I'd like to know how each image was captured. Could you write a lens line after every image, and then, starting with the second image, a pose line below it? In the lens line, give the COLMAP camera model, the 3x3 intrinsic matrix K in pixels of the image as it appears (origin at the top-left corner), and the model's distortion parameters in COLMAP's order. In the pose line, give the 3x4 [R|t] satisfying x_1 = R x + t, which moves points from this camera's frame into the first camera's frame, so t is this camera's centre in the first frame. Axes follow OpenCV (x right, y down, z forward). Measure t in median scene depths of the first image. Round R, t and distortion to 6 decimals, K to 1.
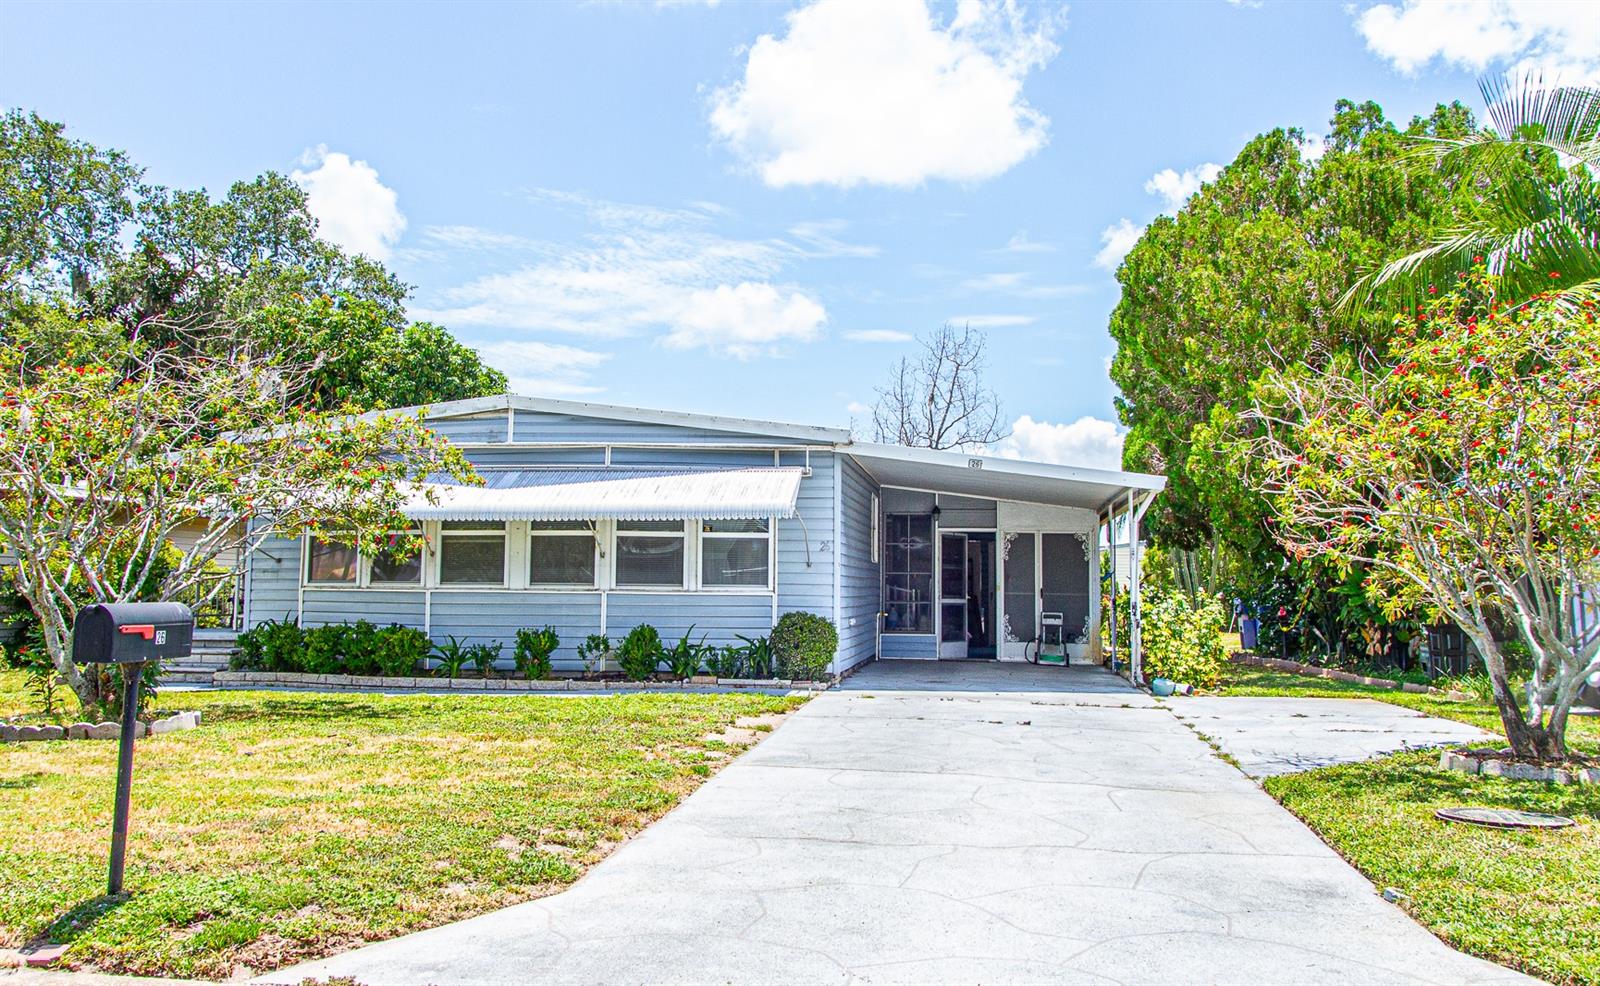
lens RADIAL K [[1204.6, 0, 800.0], [0, 1204.6, 493.0], [0, 0, 1]] dist [0.004339, 0.000153]
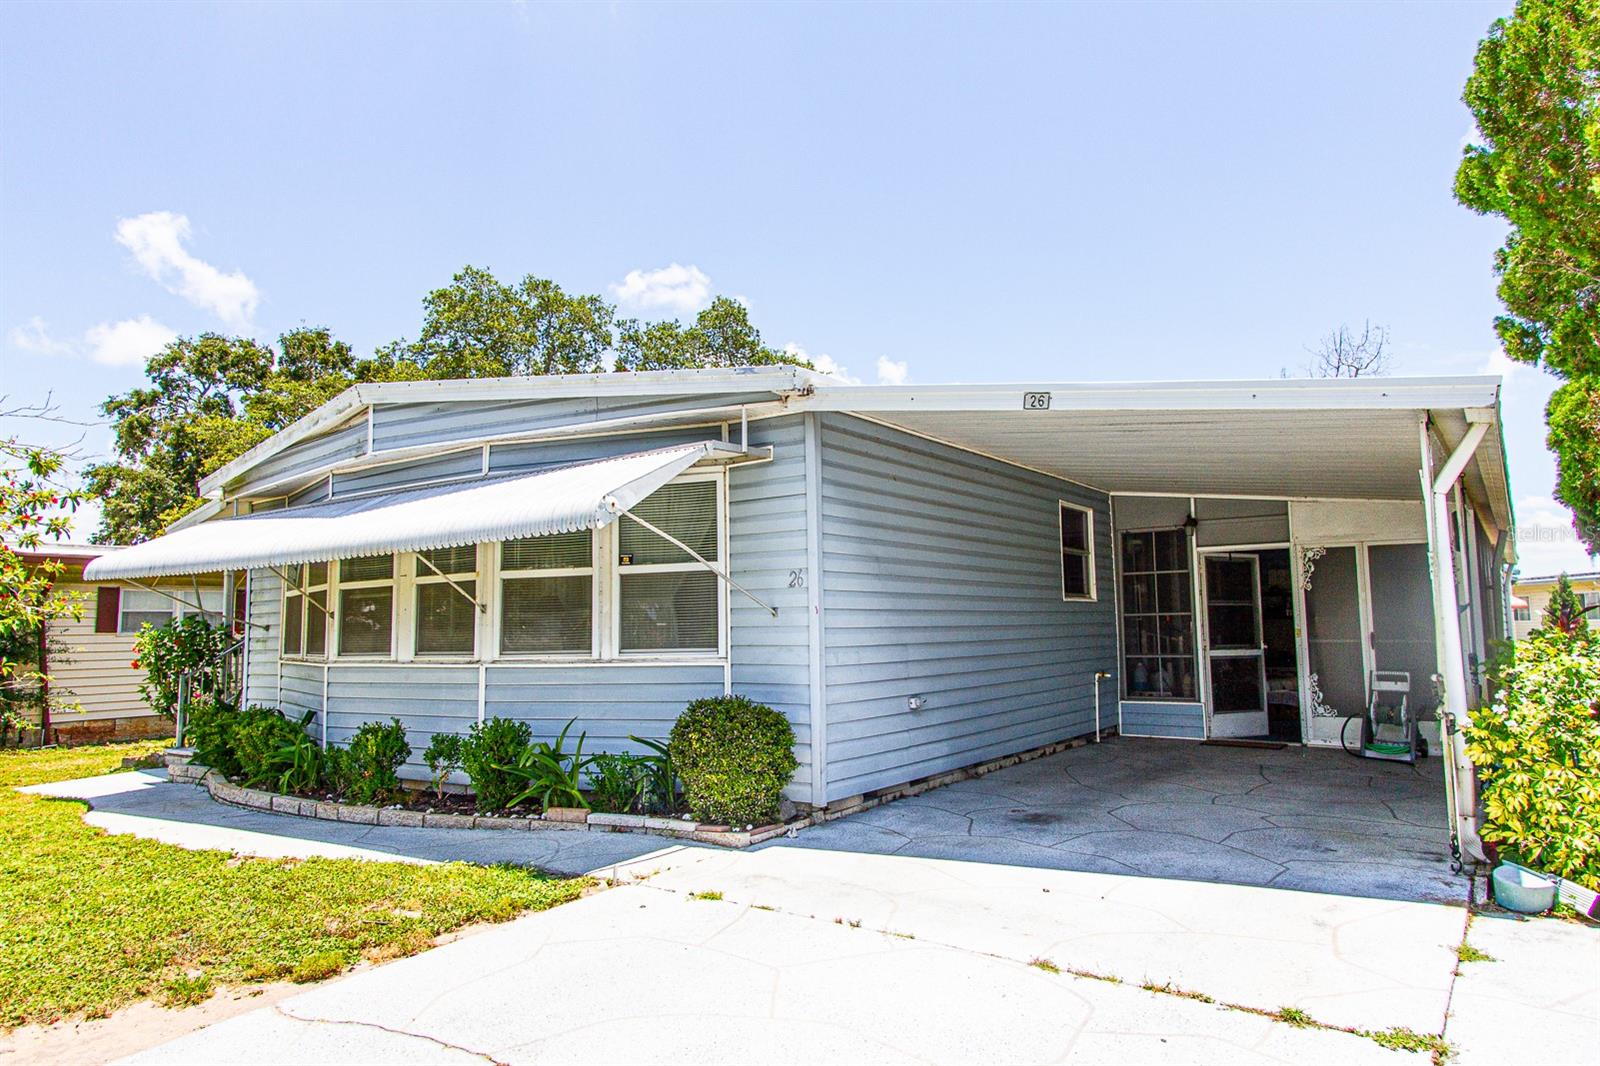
lens RADIAL K [[1002.7, 0, 800.0], [0, 1002.7, 533.0], [0, 0, 1]] dist [0.053959, -0.025929]
pose [[0.906398, -0.066293, -0.417190, 0.158918], [0.059333, 0.997798, -0.029646, 0.025786], [0.418236, 0.002118, 0.908336, 0.399154]]
